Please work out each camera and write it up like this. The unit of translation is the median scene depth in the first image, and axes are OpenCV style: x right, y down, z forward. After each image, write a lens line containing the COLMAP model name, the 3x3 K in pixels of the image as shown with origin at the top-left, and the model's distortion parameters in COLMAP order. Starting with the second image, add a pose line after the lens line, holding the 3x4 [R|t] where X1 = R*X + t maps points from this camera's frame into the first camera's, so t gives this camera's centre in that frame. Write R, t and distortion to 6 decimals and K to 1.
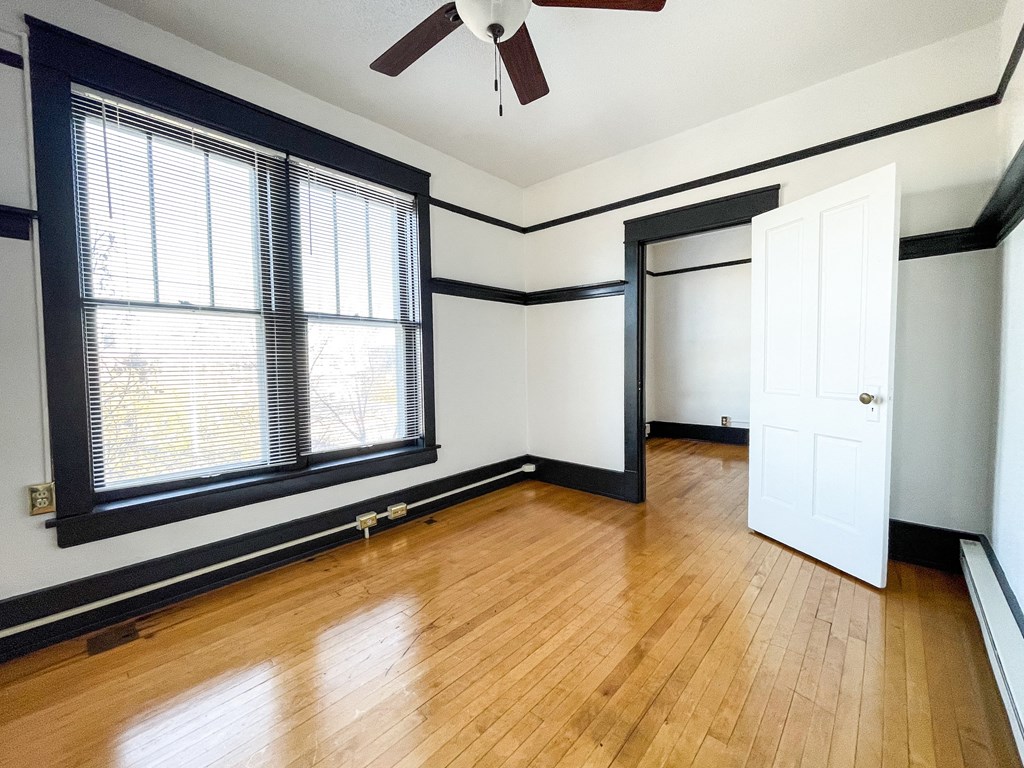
lens RADIAL K [[427.6, 0, 508.3], [0, 427.6, 379.7], [0, 0, 1]] dist [-0.000674, 0.000001]
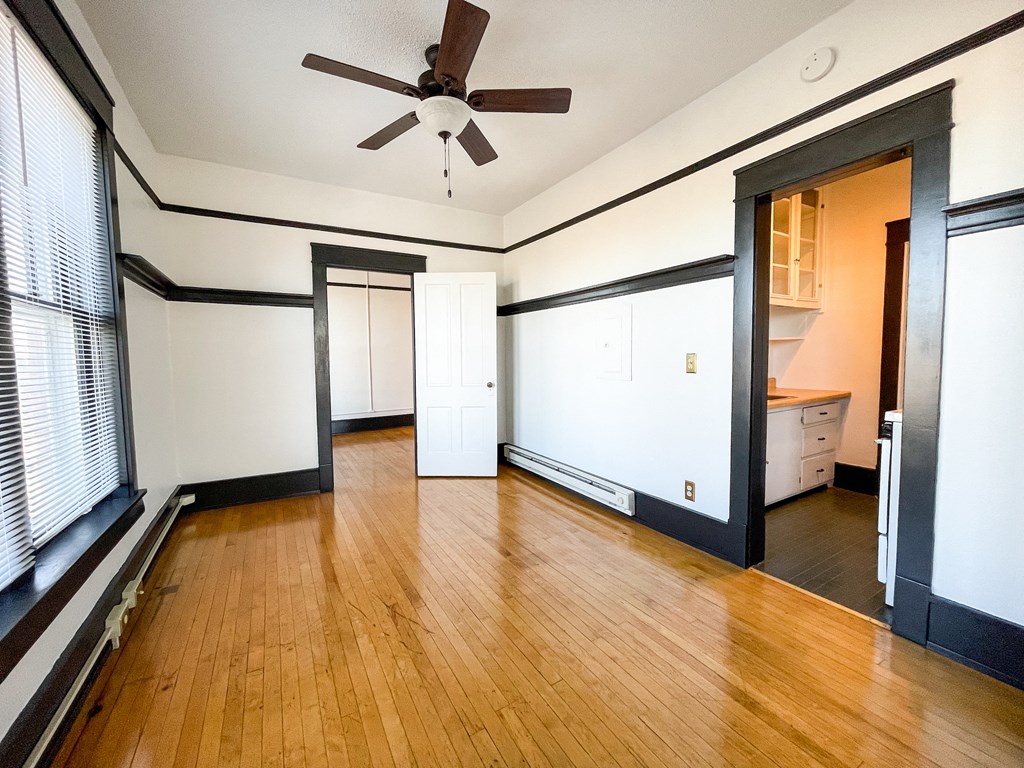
lens RADIAL K [[412.4, 0, 507.2], [0, 412.4, 379.7], [0, 0, 1]] dist [-0.000815, 0.000288]
pose [[0.309994, -0.042576, 0.949785, -0.774505], [0.049161, 0.998378, 0.028709, -0.025811], [-0.949467, 0.037793, 0.311584, 0.248694]]
